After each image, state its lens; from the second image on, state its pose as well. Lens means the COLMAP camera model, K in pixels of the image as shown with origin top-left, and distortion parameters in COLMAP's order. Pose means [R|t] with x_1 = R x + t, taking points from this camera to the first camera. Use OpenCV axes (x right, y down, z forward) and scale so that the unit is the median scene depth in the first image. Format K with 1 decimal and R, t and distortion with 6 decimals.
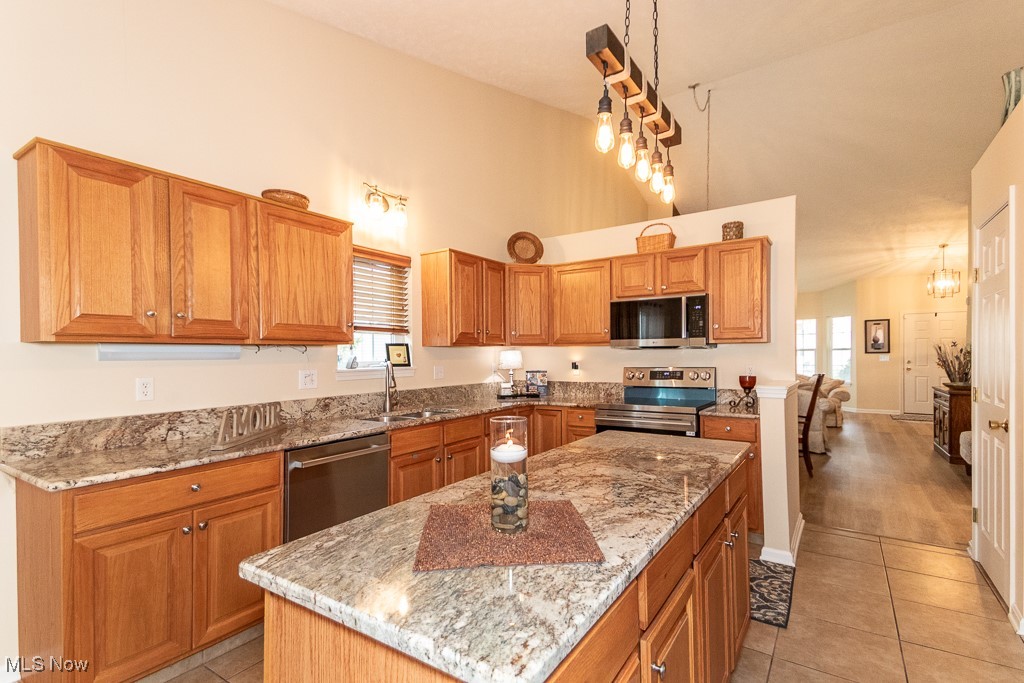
lens RADIAL K [[480.1, 0, 514.6], [0, 480.1, 353.5], [0, 0, 1]] dist [0.065024, -0.018018]
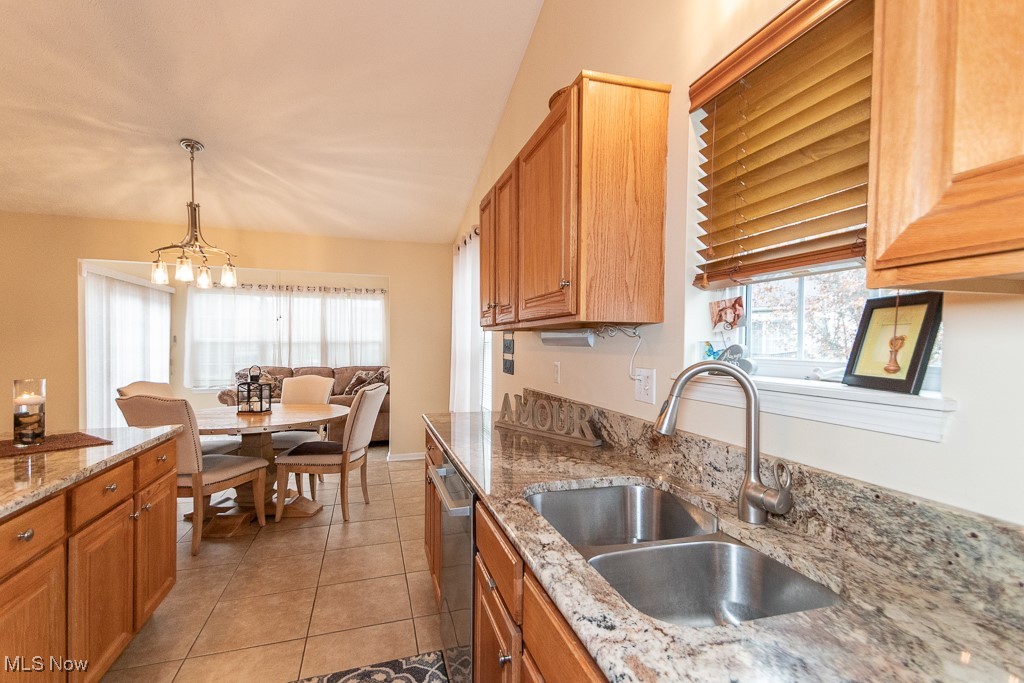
lens RADIAL K [[480.1, 0, 512.9], [0, 480.1, 348.5], [0, 0, 1]] dist [0.065024, -0.018018]
pose [[-0.632712, 0.013837, -0.774264, 0.091269], [0.001394, 0.999859, 0.016730, -0.001871], [0.774386, 0.009505, -0.632642, 0.962587]]
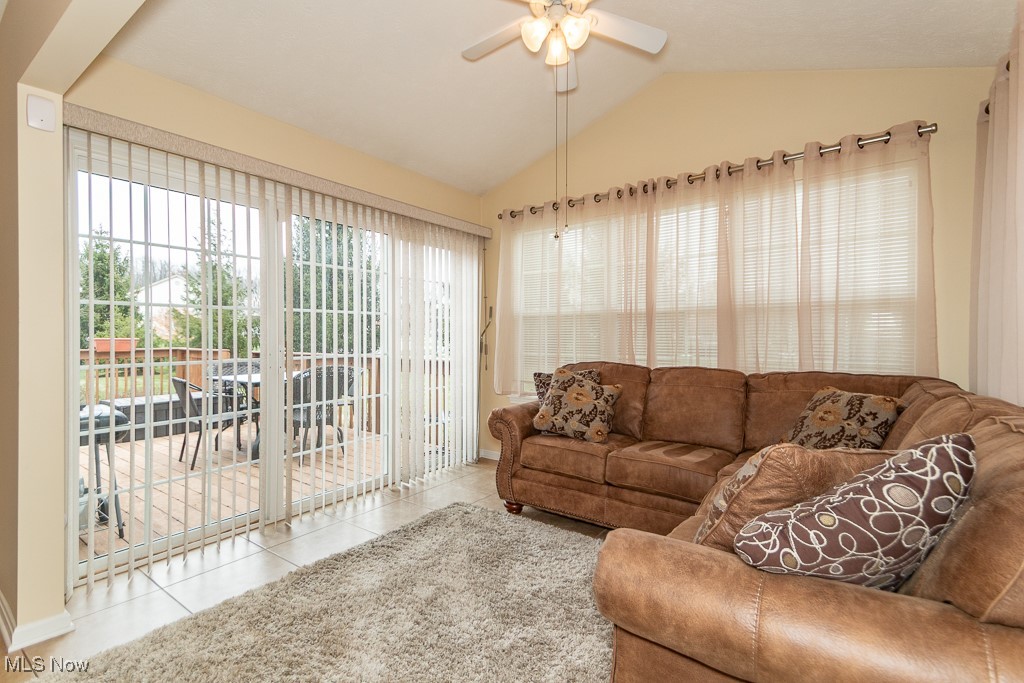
lens RADIAL K [[480.1, 0, 492.4], [0, 480.1, 339.0], [0, 0, 1]] dist [0.065024, -0.018018]
pose [[-0.997811, 0.007406, 0.065718, -0.635598], [0.007605, 0.999967, 0.002780, 0.050695], [-0.065695, 0.003274, -0.997834, -0.085281]]
